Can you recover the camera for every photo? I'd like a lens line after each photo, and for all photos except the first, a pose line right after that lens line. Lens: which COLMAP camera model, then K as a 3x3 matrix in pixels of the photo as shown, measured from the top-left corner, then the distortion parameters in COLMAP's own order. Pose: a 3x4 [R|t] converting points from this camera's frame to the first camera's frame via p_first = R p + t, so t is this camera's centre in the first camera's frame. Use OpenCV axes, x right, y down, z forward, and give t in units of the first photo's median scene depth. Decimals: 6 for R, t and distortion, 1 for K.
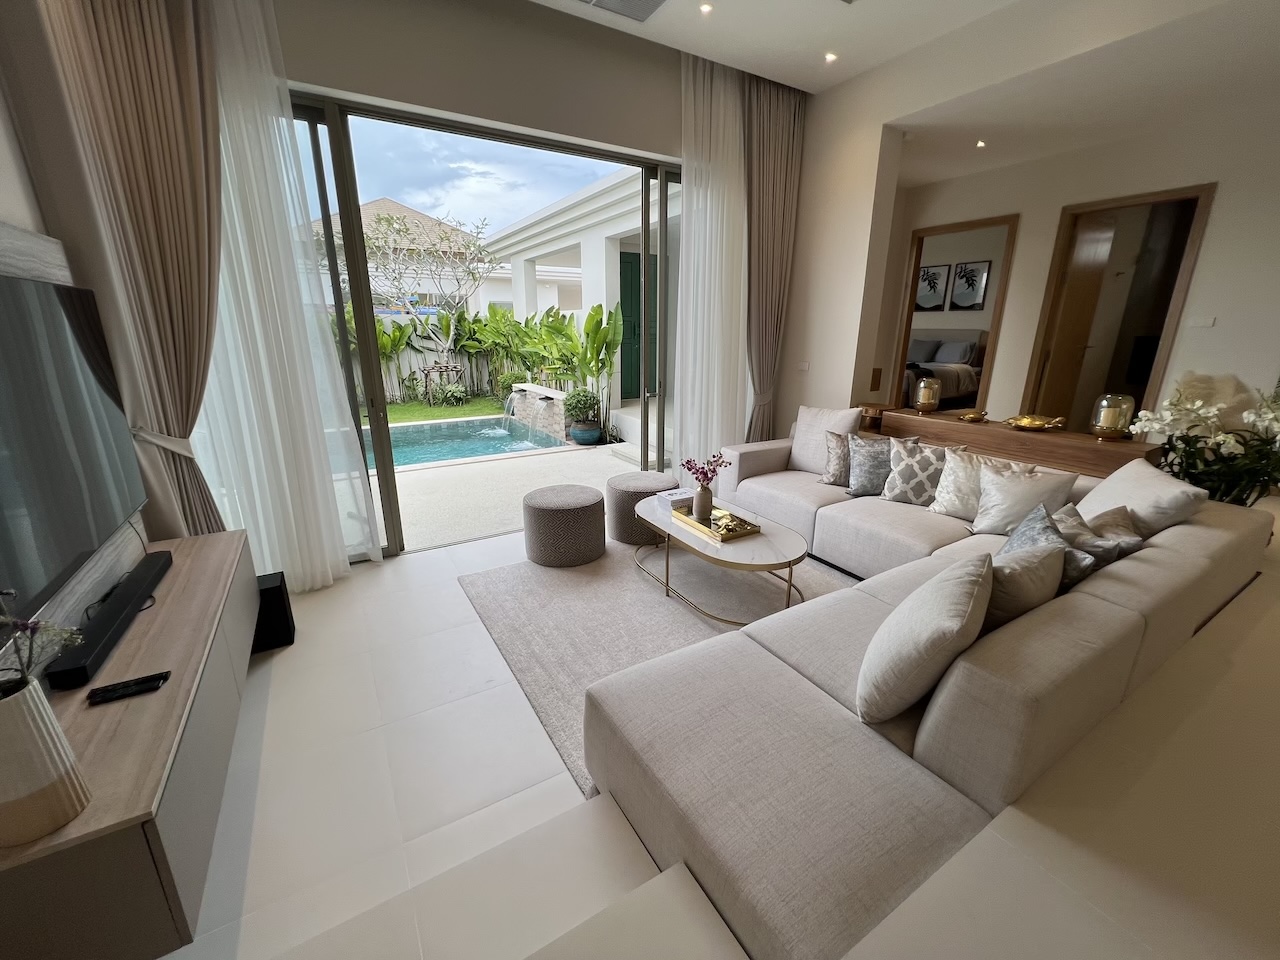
lens RADIAL K [[514.4, 0, 642.3], [0, 514.4, 483.5], [0, 0, 1]] dist [-0.014891, 0.001078]
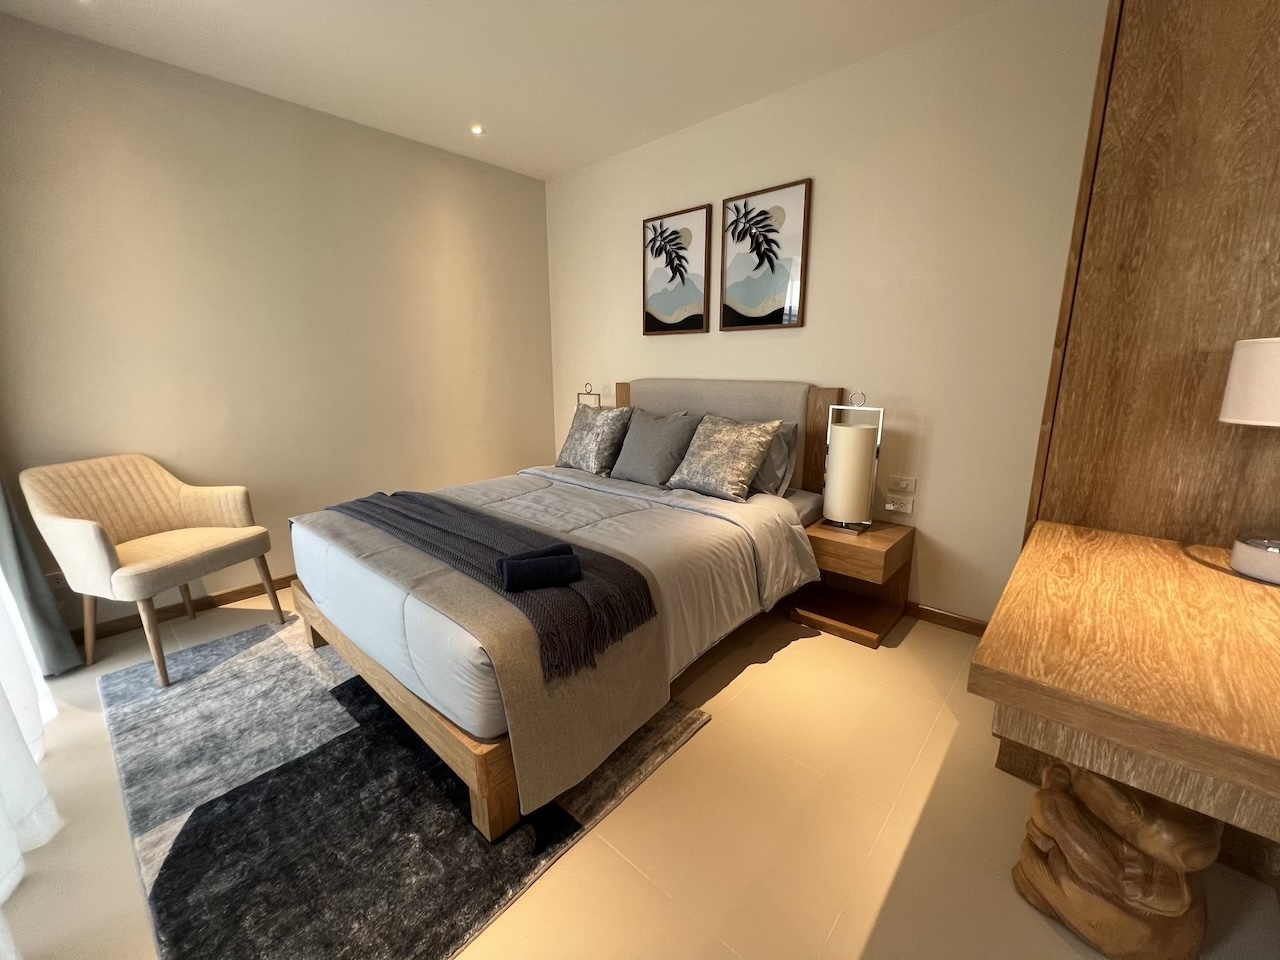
lens RADIAL K [[514.4, 0, 644.6], [0, 514.4, 479.8], [0, 0, 1]] dist [-0.014891, 0.001078]
pose [[0.959344, -0.082295, 0.269976, 0.449836], [0.097766, 0.994221, -0.044344, -0.226075], [-0.264766, 0.068935, 0.961845, 0.683686]]
